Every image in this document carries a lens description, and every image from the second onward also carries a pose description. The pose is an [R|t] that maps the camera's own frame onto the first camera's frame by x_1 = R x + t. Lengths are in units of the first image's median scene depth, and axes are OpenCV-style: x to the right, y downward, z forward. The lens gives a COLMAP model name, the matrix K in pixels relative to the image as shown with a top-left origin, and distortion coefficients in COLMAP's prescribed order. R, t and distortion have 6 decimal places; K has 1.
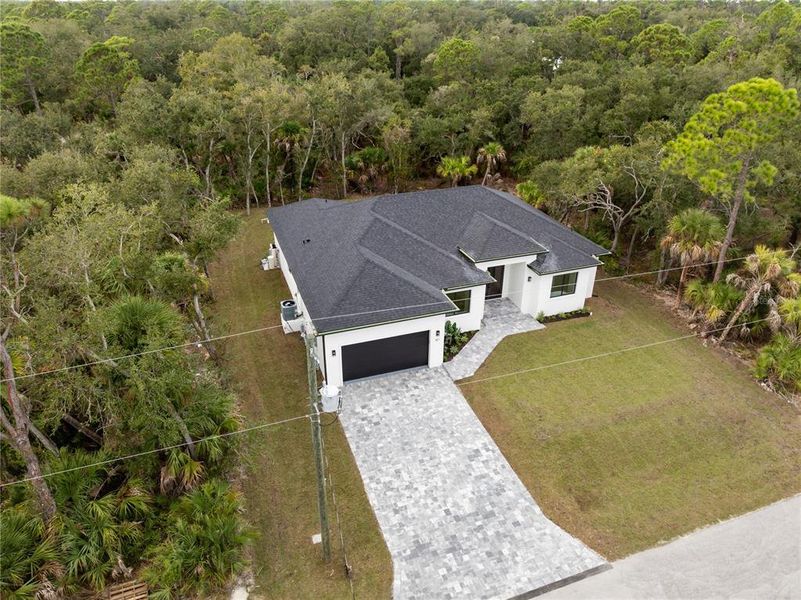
lens RADIAL K [[547.1, 0, 400.5], [0, 547.1, 300.0], [0, 0, 1]] dist [-0.022428, 0.000672]
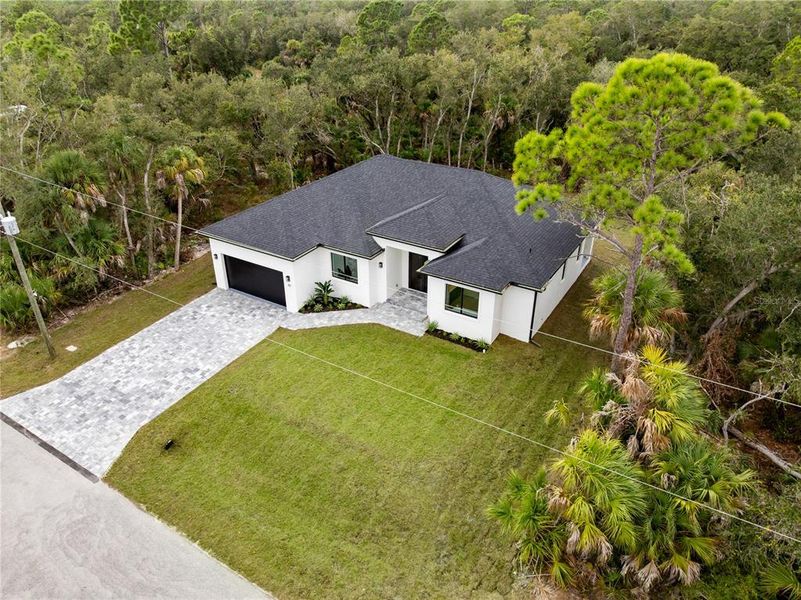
lens RADIAL K [[547.1, 0, 400.5], [0, 547.1, 300.0], [0, 0, 1]] dist [-0.022428, 0.000672]
pose [[0.635418, 0.371292, -0.677042, 0.967193], [-0.369877, 0.916024, 0.155213, -0.147864], [0.677816, 0.151797, 0.719391, 0.433019]]
